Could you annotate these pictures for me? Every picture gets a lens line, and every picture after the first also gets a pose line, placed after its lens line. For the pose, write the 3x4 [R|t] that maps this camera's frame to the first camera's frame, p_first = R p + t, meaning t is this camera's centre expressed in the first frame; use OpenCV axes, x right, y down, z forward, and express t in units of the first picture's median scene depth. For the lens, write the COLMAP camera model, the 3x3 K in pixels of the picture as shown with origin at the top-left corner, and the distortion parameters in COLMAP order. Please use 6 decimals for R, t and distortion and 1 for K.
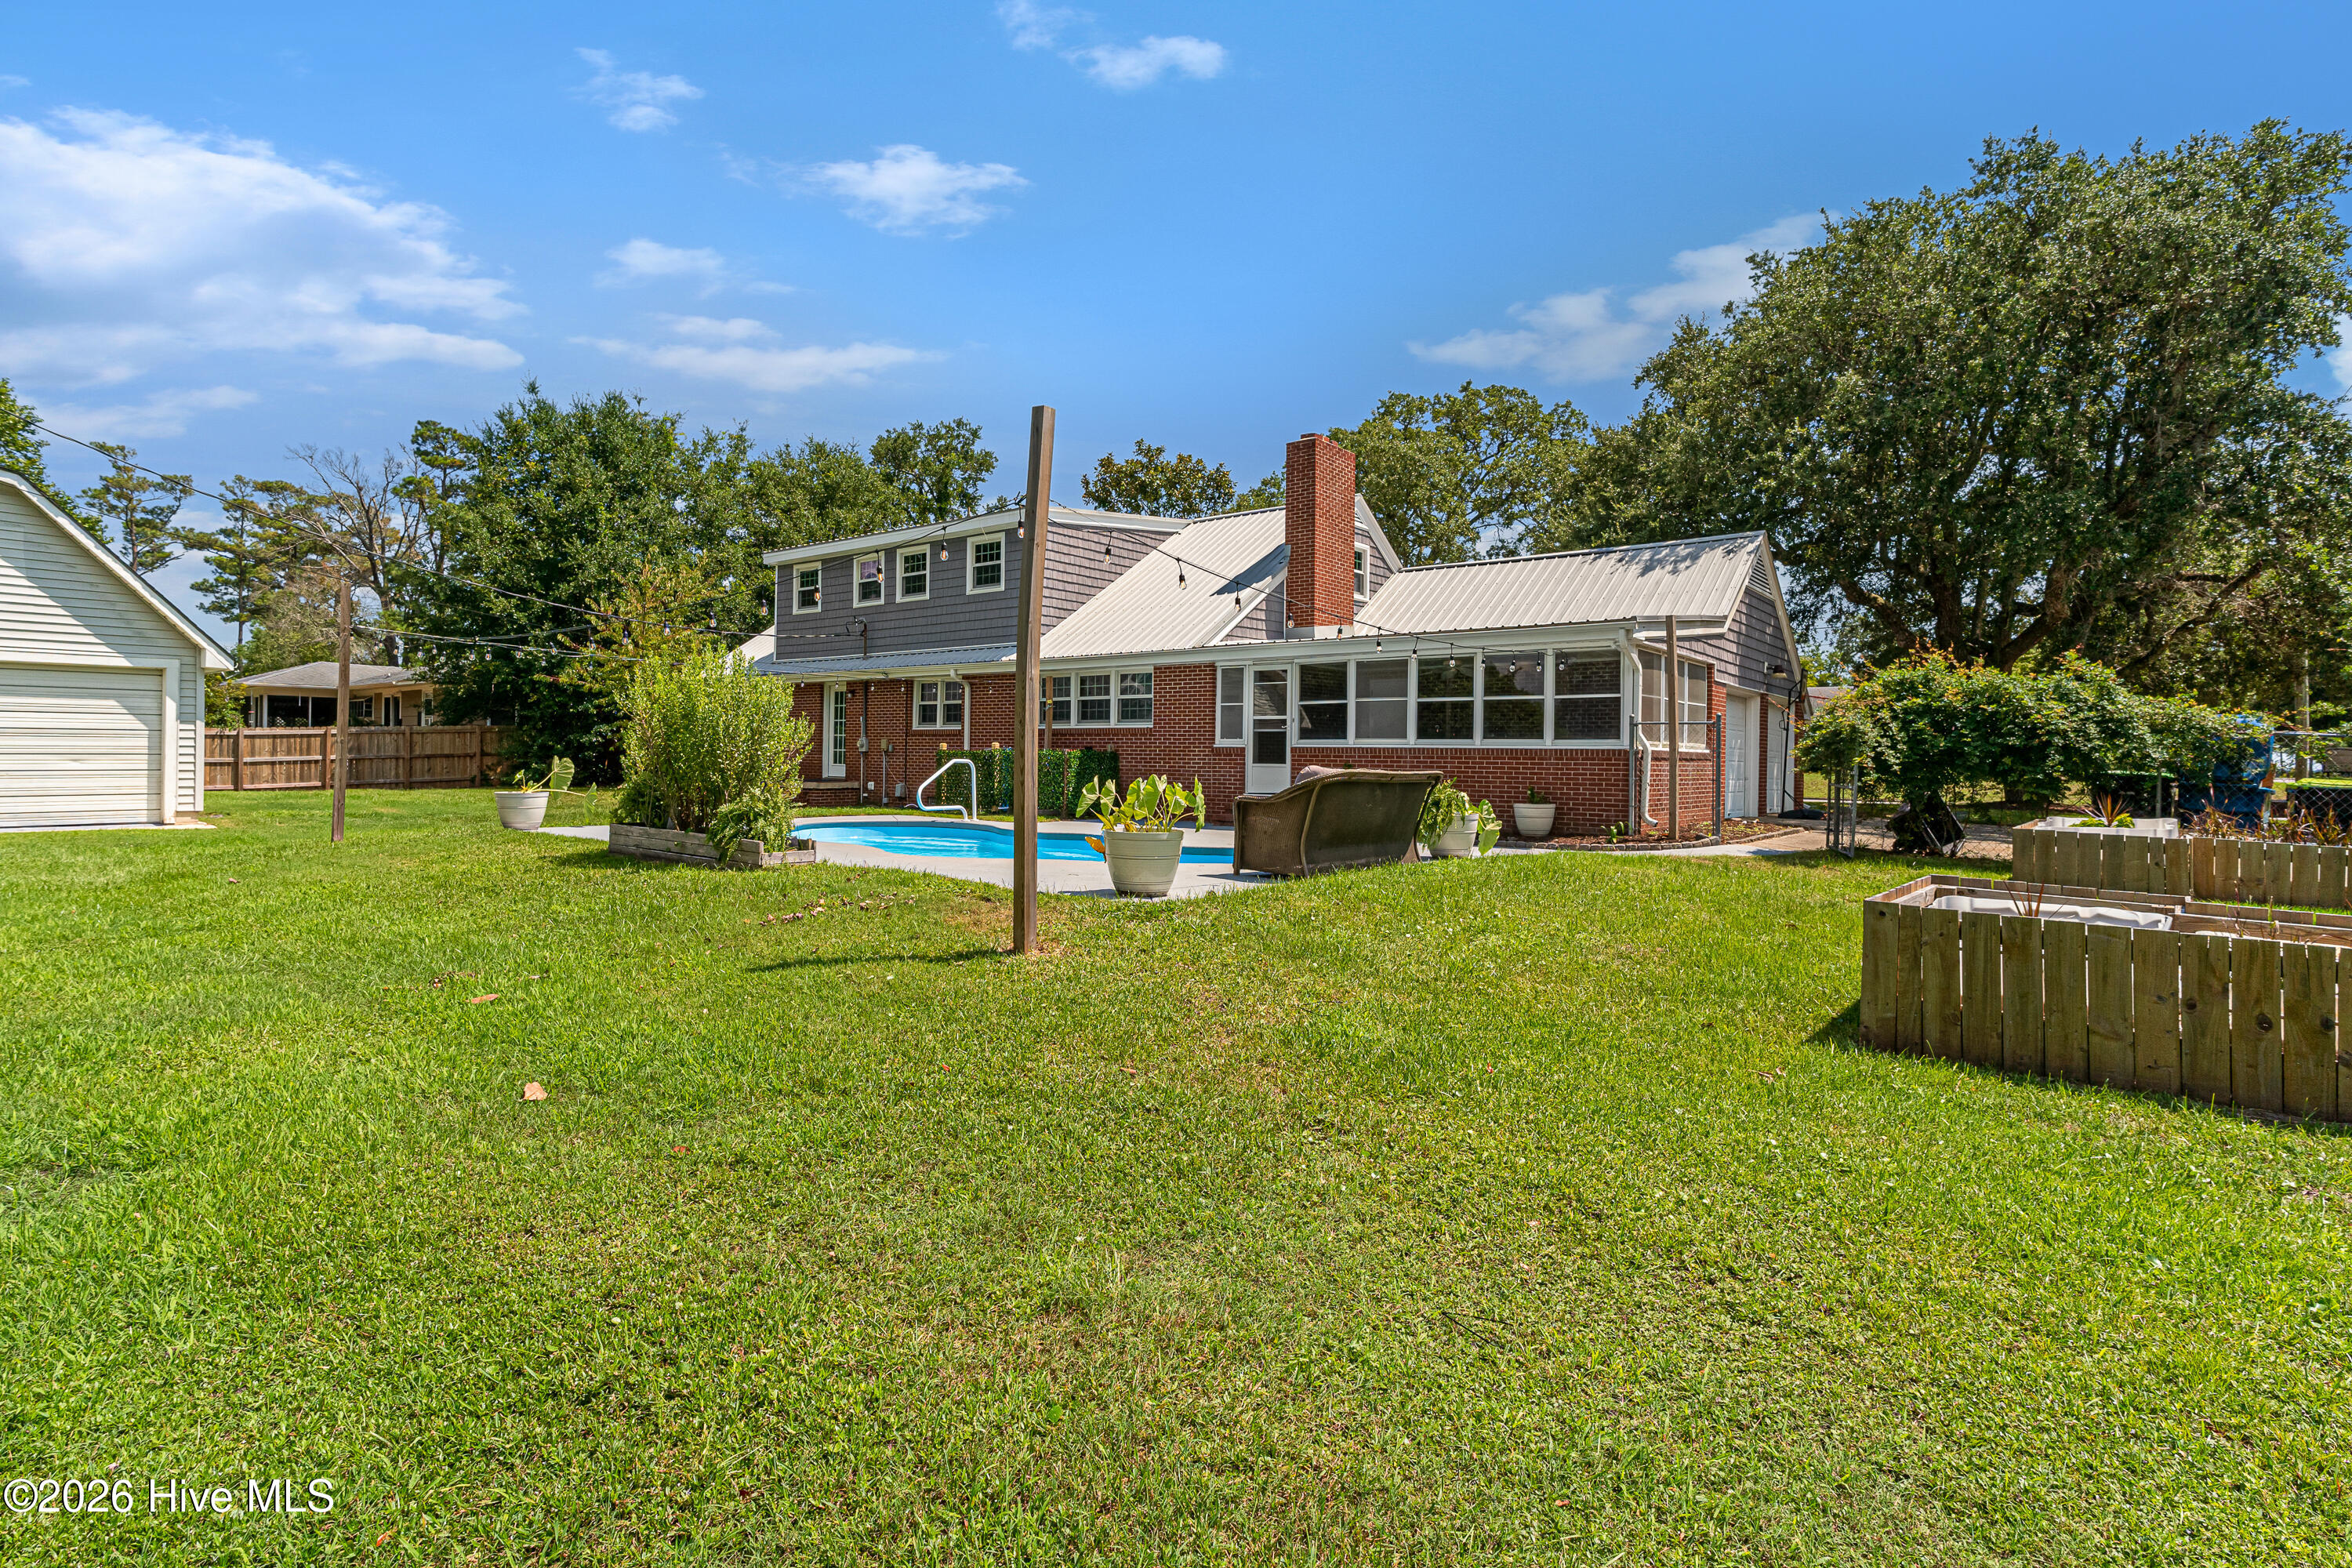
lens RADIAL K [[1147.6, 0, 1224.1], [0, 1147.6, 754.4], [0, 0, 1]] dist [-0.000873, 0.000653]
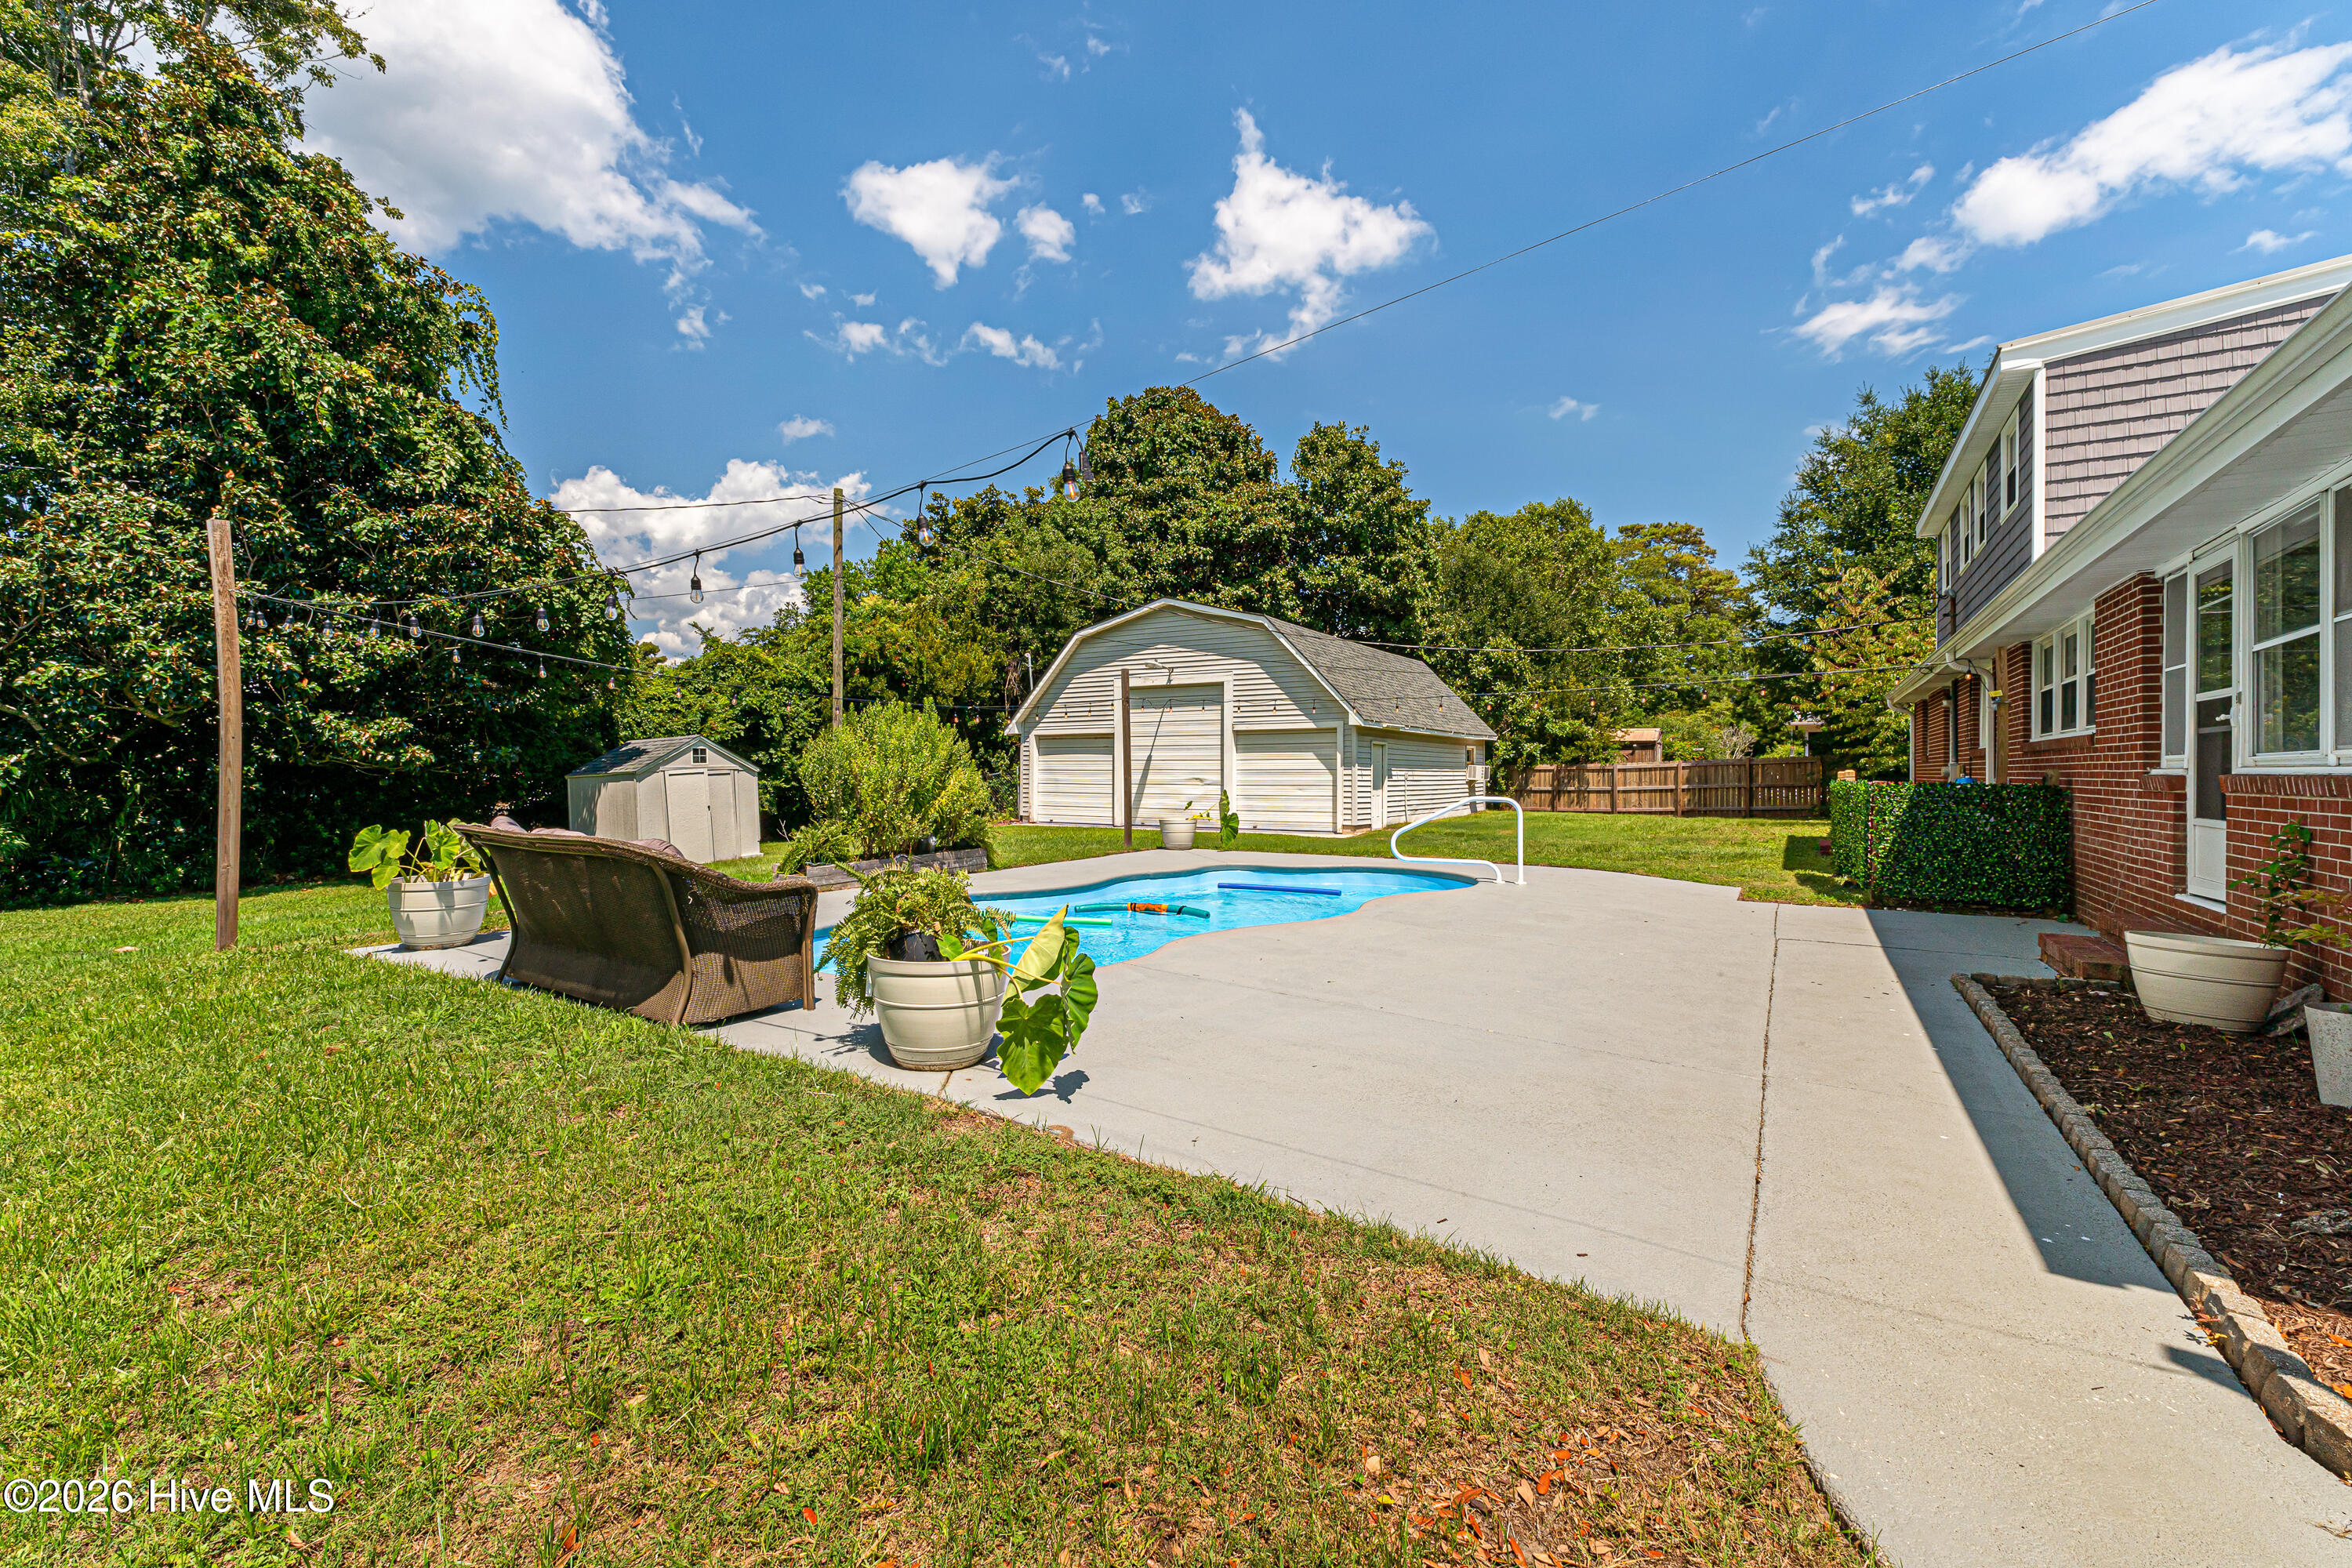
lens RADIAL K [[1019.4, 0, 1164.1], [0, 1019.4, 769.9], [0, 0, 1]] dist [0.010727, -0.000037]
pose [[0.067781, -0.011370, -0.997635, 0.298958], [0.001699, 0.999935, -0.011281, -0.004741], [0.997699, -0.000930, 0.067796, 0.546157]]
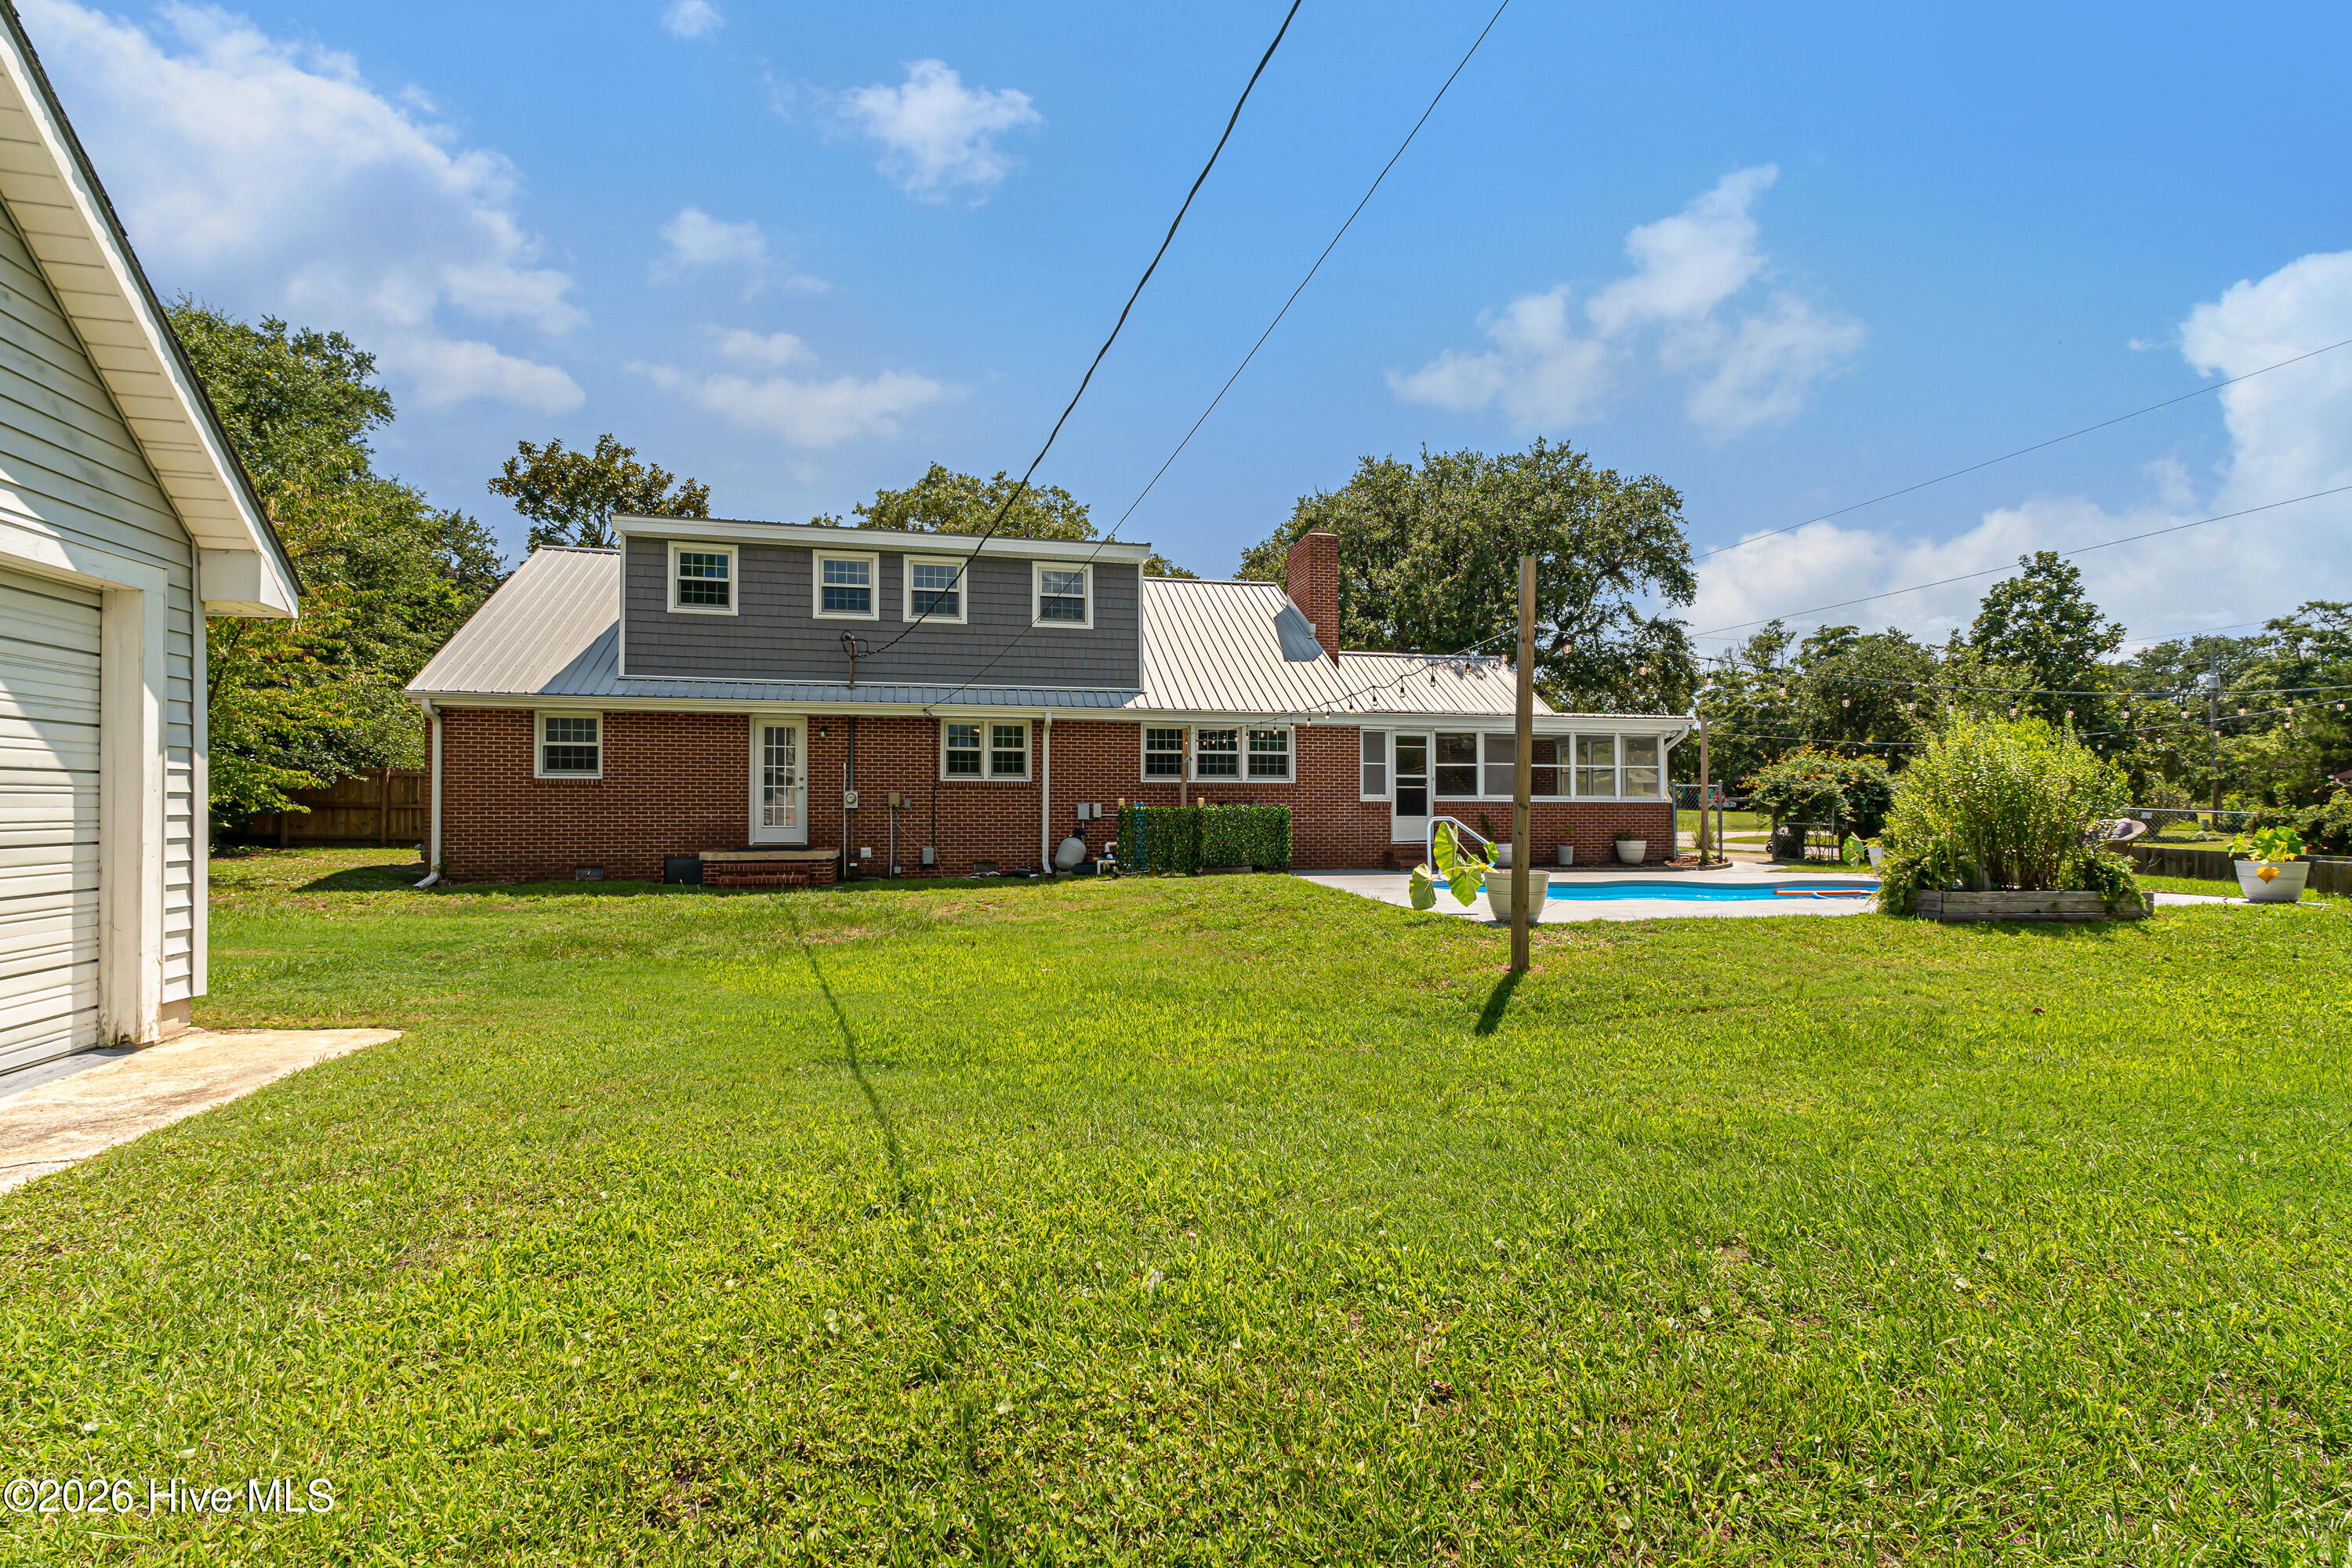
lens RADIAL K [[985.0, 0, 1172.7], [0, 985.0, 797.3], [0, 0, 1]] dist [-0.000807, -0.000278]
pose [[0.645890, -0.002447, 0.763427, -0.754238], [0.004522, 0.999990, -0.000620, -0.009485], [-0.763417, 0.003853, 0.645894, 0.456228]]
